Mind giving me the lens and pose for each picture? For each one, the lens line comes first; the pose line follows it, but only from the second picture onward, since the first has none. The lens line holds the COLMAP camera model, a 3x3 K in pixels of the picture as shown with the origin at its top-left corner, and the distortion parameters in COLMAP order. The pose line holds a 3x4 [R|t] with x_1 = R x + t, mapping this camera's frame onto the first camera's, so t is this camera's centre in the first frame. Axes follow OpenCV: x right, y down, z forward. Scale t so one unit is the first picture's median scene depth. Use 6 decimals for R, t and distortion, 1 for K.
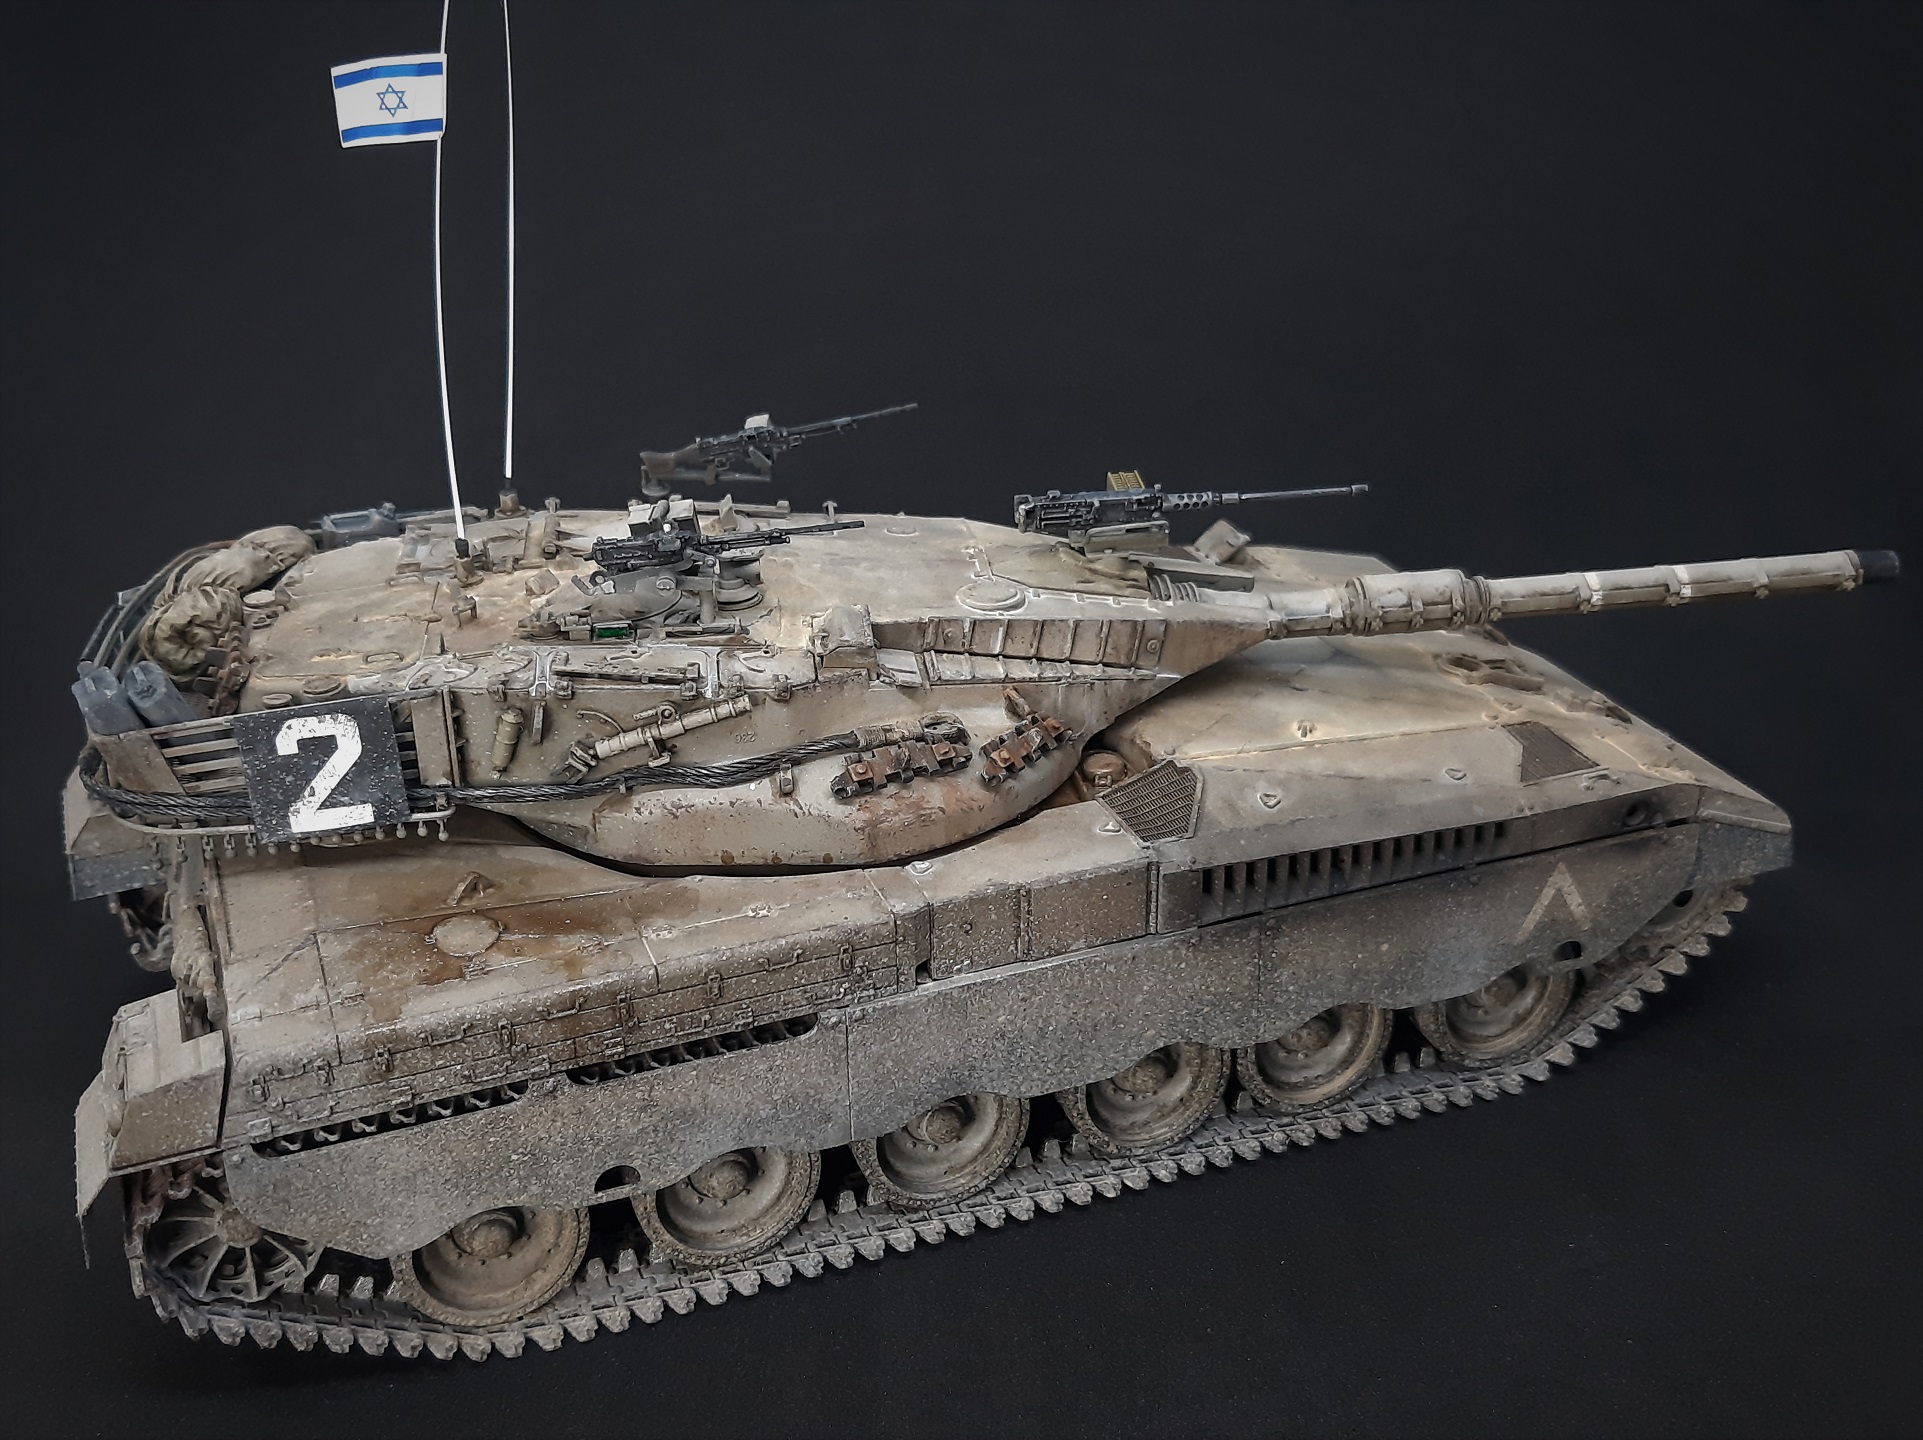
lens RADIAL K [[2217.7, 0, 970.4], [0, 2217.7, 692.4], [0, 0, 1]] dist [0.211186, -0.900875]
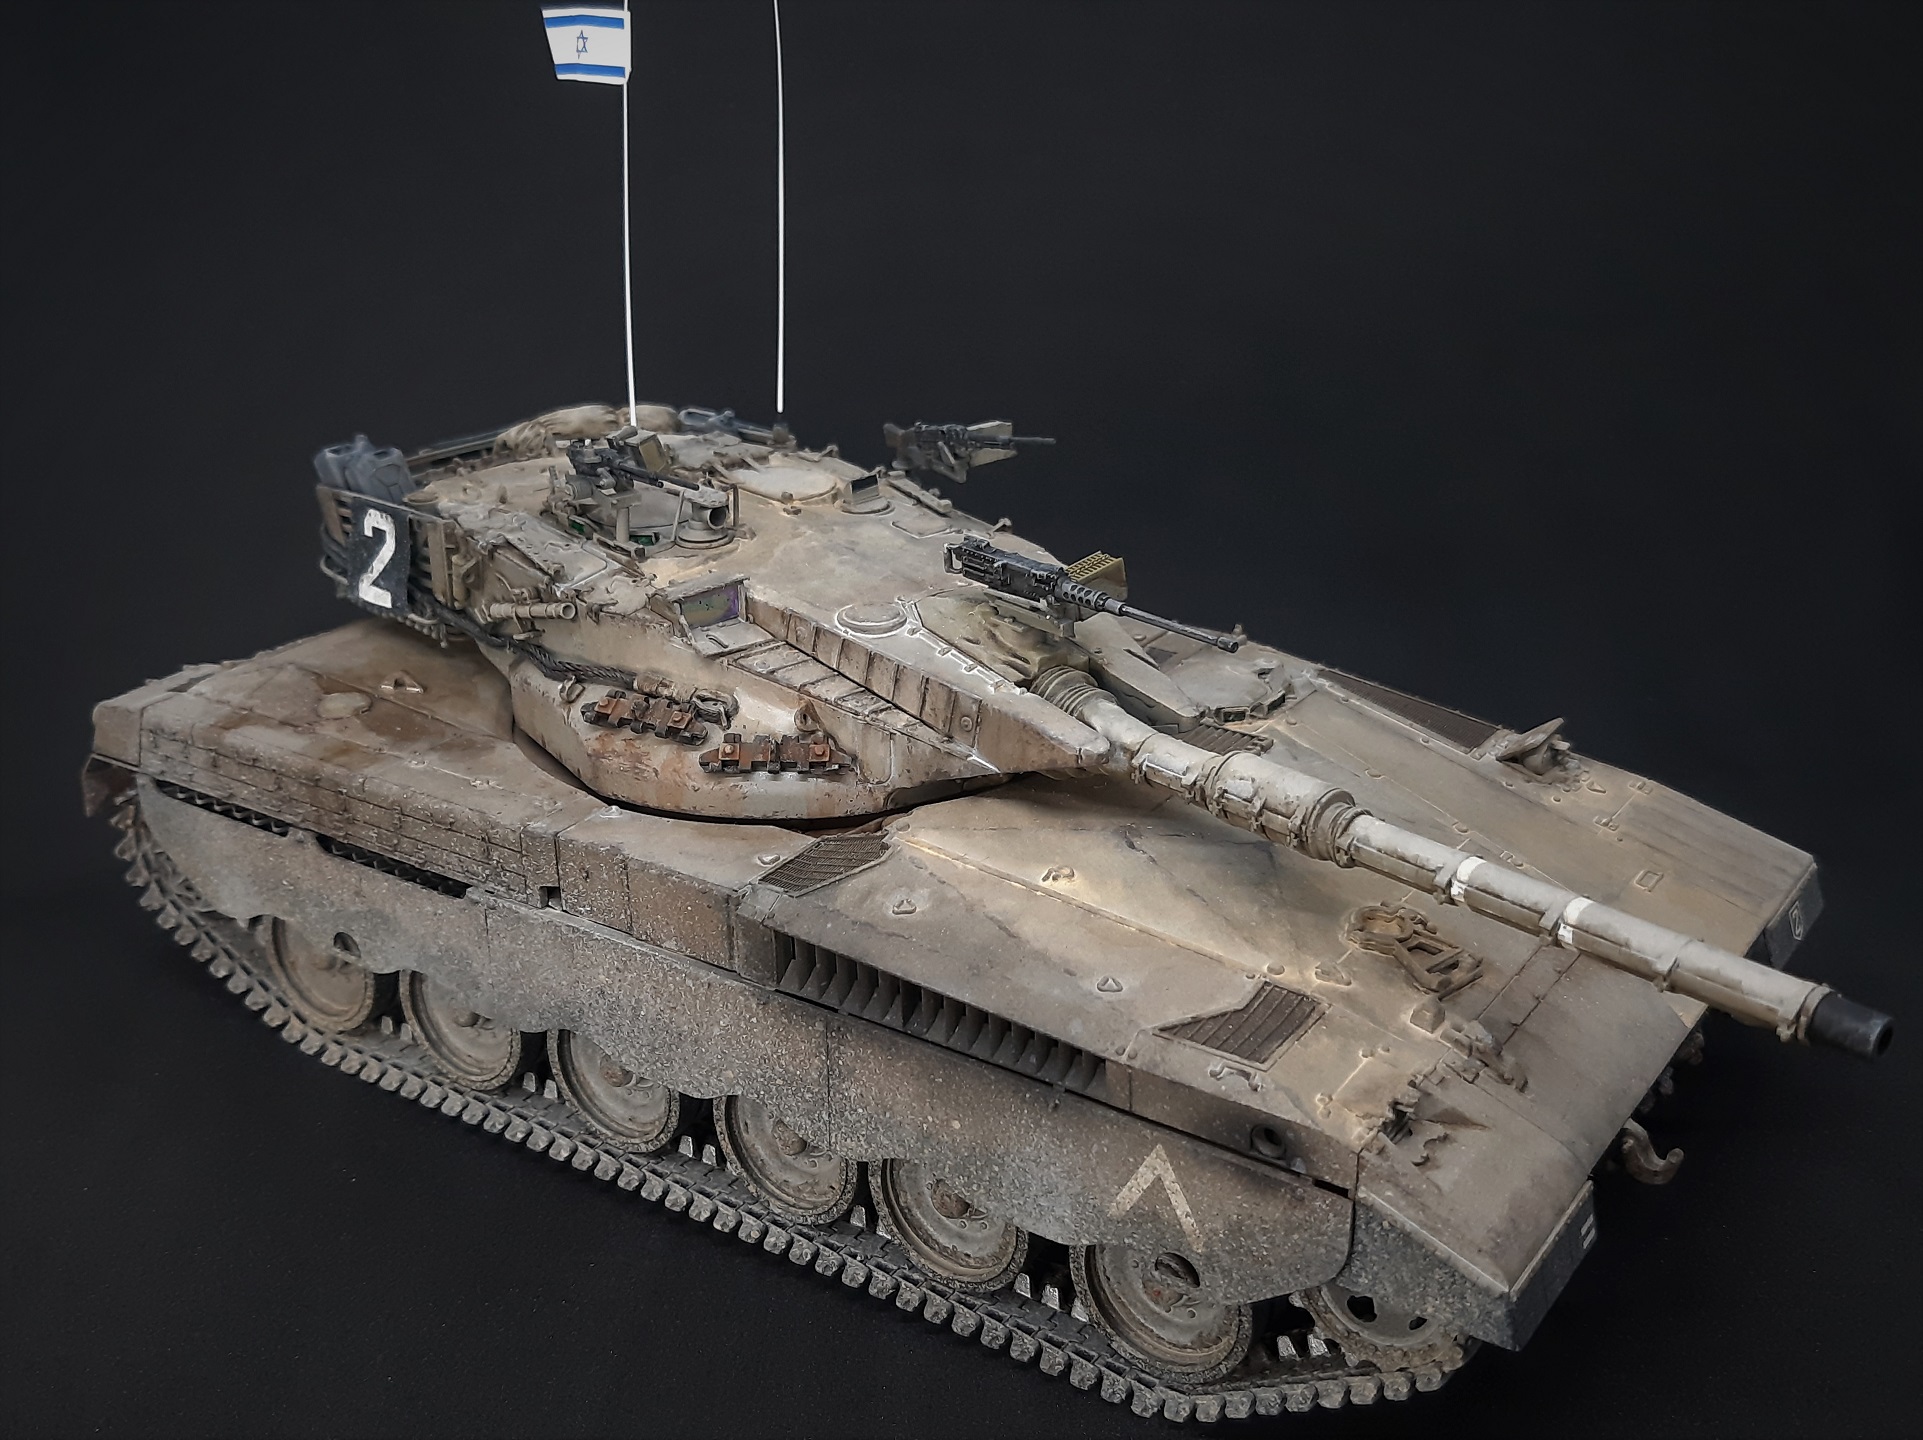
lens RADIAL K [[2217.7, 0, 970.4], [0, 2217.7, 692.4], [0, 0, 1]] dist [0.211186, -0.900875]
pose [[0.566378, 0.321231, -0.758964, 0.849764], [-0.342285, 0.929415, 0.137943, -0.175442], [0.749704, 0.181654, 0.636353, 0.450953]]
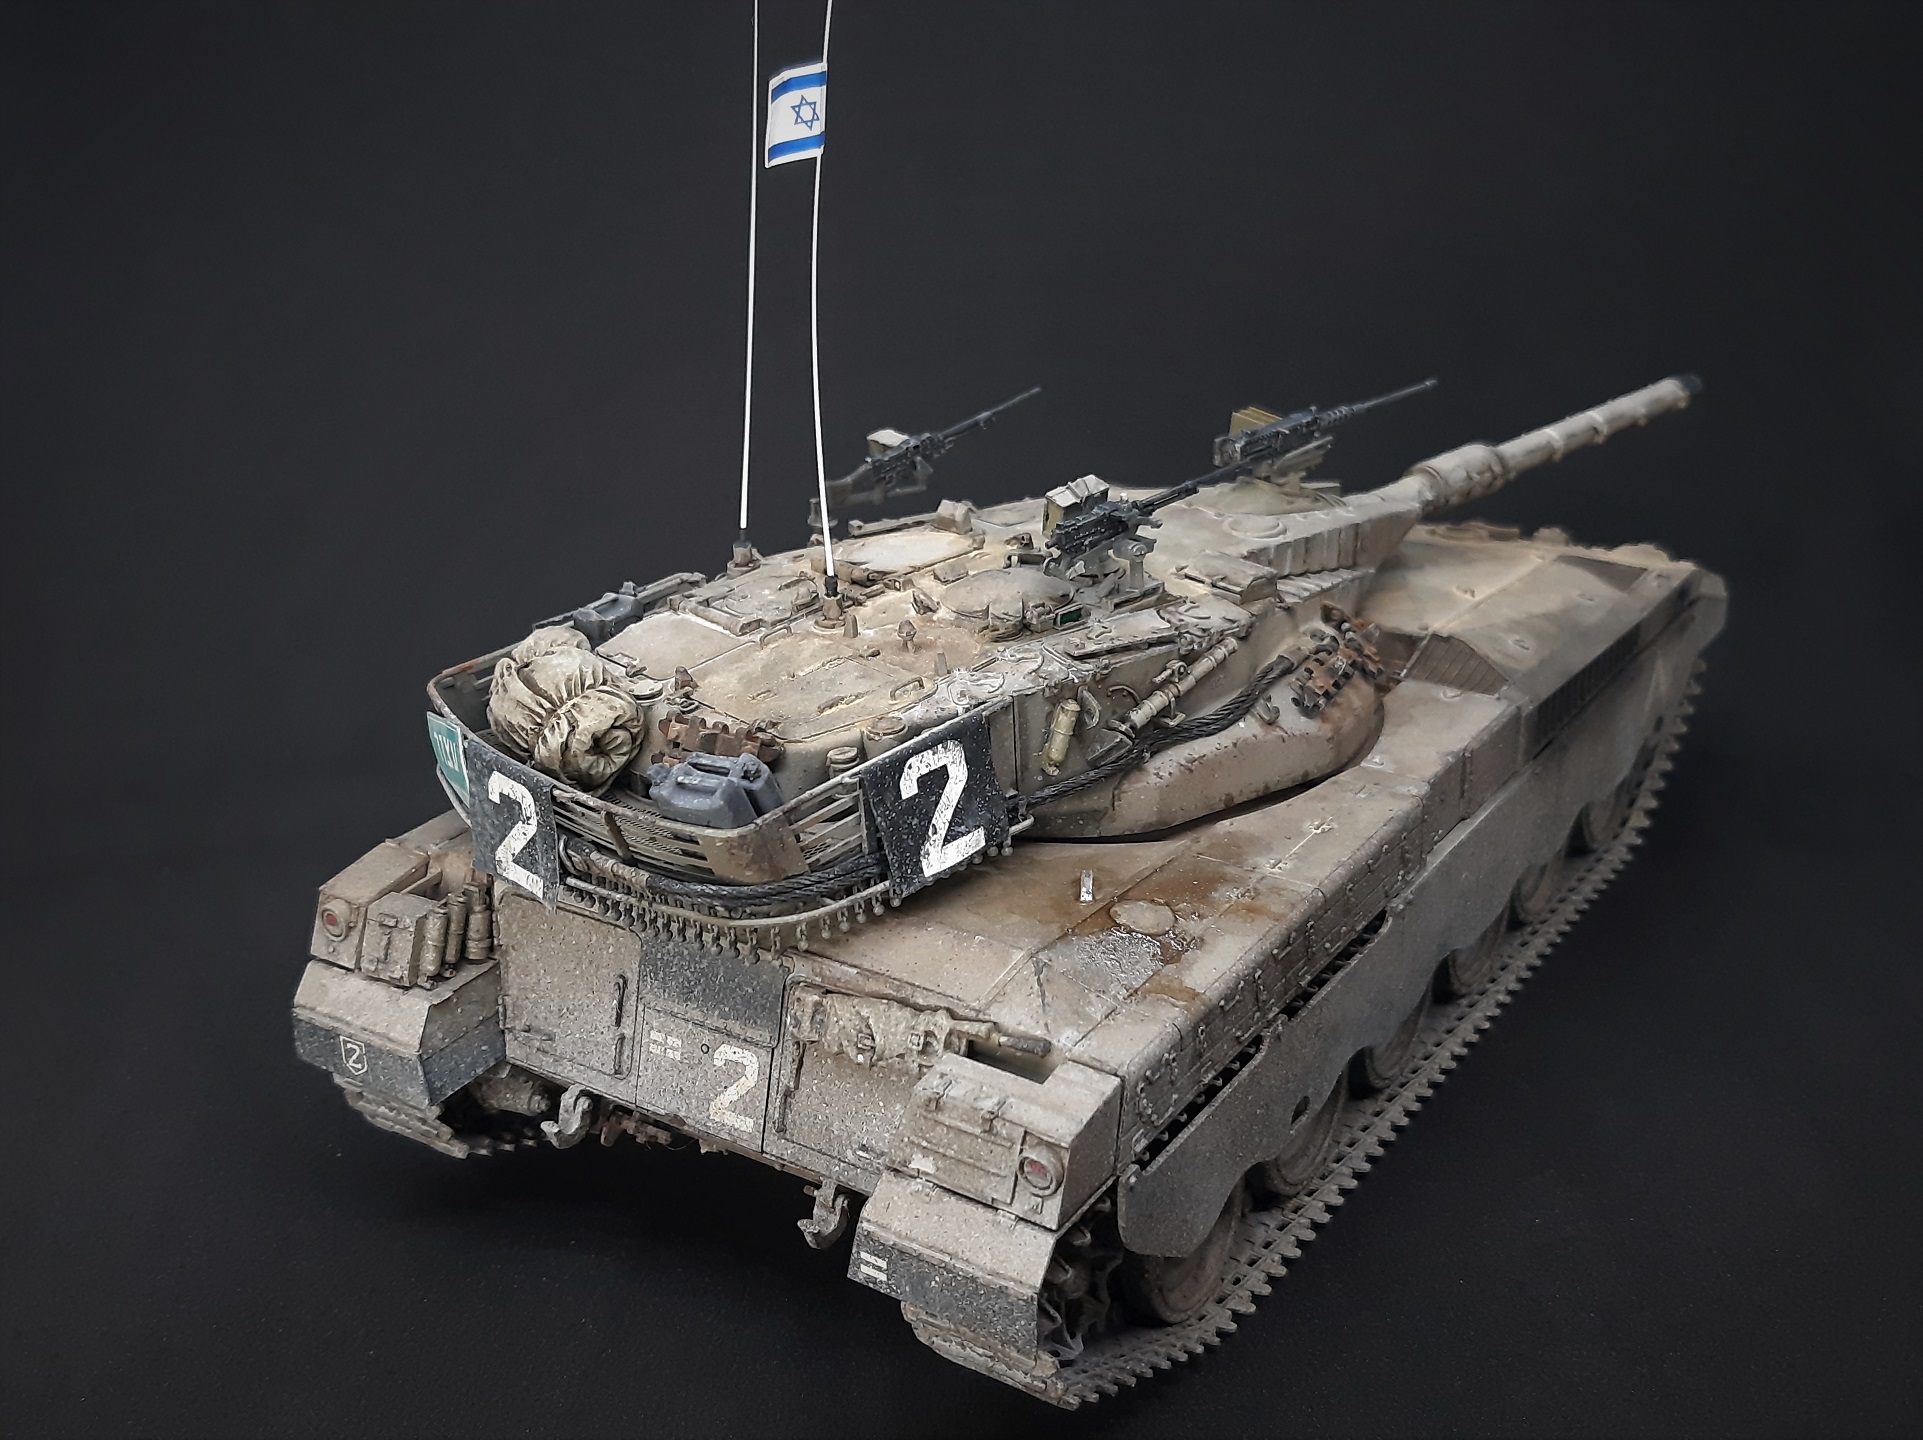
lens RADIAL K [[2217.7, 0, 970.4], [0, 2217.7, 692.4], [0, 0, 1]] dist [0.211186, -0.900875]
pose [[0.820649, -0.234006, 0.521322, -0.737500], [0.262074, 0.964829, 0.020536, -0.026477], [-0.507792, 0.119772, 0.853113, 0.176643]]
